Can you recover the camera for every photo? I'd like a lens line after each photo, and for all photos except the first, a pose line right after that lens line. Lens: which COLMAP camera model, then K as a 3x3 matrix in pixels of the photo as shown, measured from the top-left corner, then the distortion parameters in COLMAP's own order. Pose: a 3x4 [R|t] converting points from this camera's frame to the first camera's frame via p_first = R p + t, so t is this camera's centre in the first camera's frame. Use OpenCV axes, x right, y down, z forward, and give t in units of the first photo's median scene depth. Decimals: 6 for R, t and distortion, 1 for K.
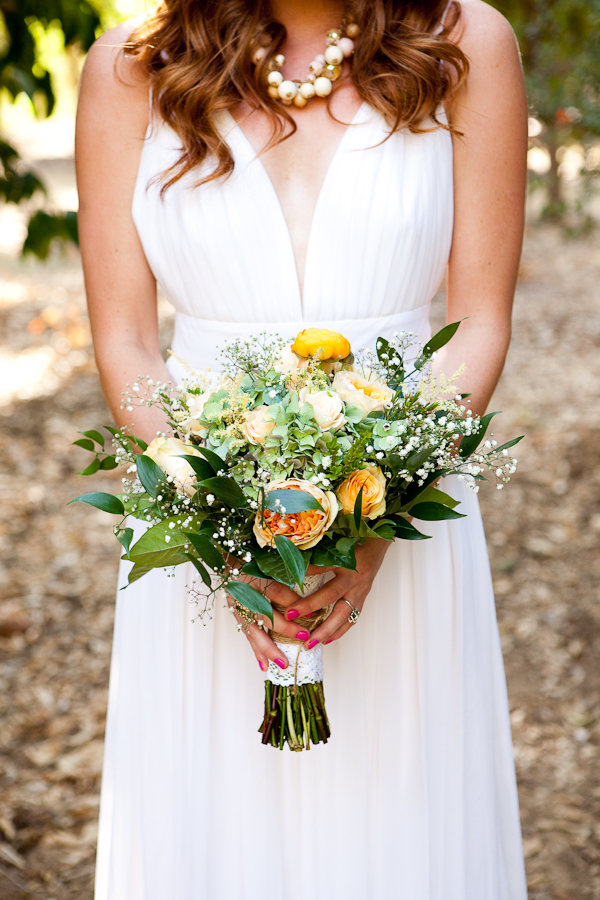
lens RADIAL K [[1763.0, 0, 300.5], [0, 1763.0, 446.8], [0, 0, 1]] dist [0.252396, 0.000000]
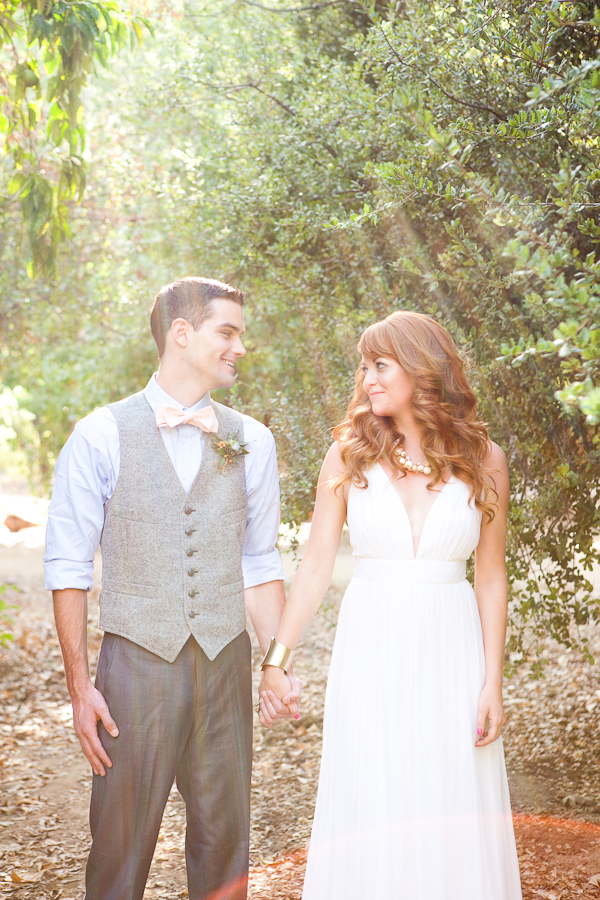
lens RADIAL K [[1763.0, 0, 303.0], [0, 1763.0, 443.9], [0, 0, 1]] dist [0.252396, 0.000000]
pose [[0.986156, 0.013529, 0.165268, -0.064514], [0.022583, 0.976422, -0.214688, 0.109581], [-0.164276, 0.215448, 0.962598, -0.485396]]
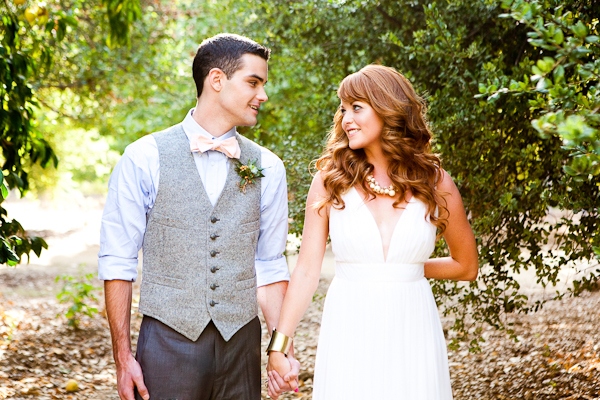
lens RADIAL K [[1175.3, 0, 305.1], [0, 1175.3, 206.4], [0, 0, 1]] dist [0.252396, 0.000000]
pose [[0.985503, 0.032986, 0.166419, -0.043328], [0.000102, 0.980801, -0.195010, 0.087489], [-0.169656, 0.192199, 0.966580, -0.346937]]
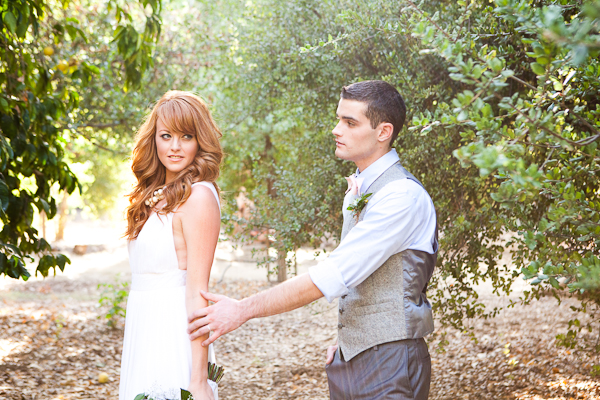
lens RADIAL K [[959.4, 0, 304.9], [0, 959.4, 202.9], [0, 0, 1]] dist [0.096788, 0.000000]
pose [[0.988285, 0.035402, 0.148459, 0.002602], [-0.002418, 0.976235, -0.216700, 0.070817], [-0.152603, 0.213803, 0.964884, -0.286629]]
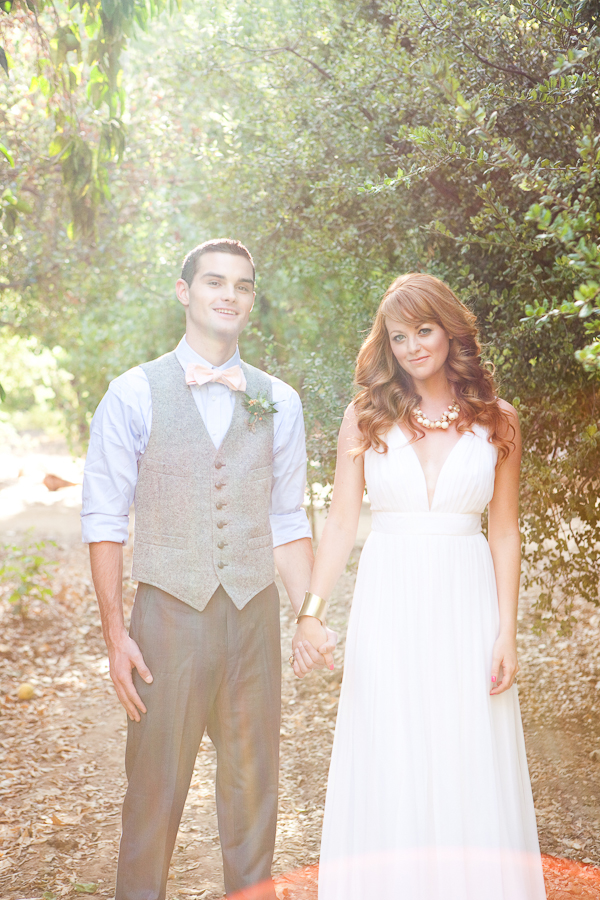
lens RADIAL K [[1763.0, 0, 302.0], [0, 1763.0, 441.1], [0, 0, 1]] dist [0.252396, 0.000000]
pose [[0.989390, 0.016853, 0.144304, -0.066038], [0.011843, 0.980587, -0.195725, 0.117586], [-0.144801, 0.195358, 0.969984, -0.511291]]
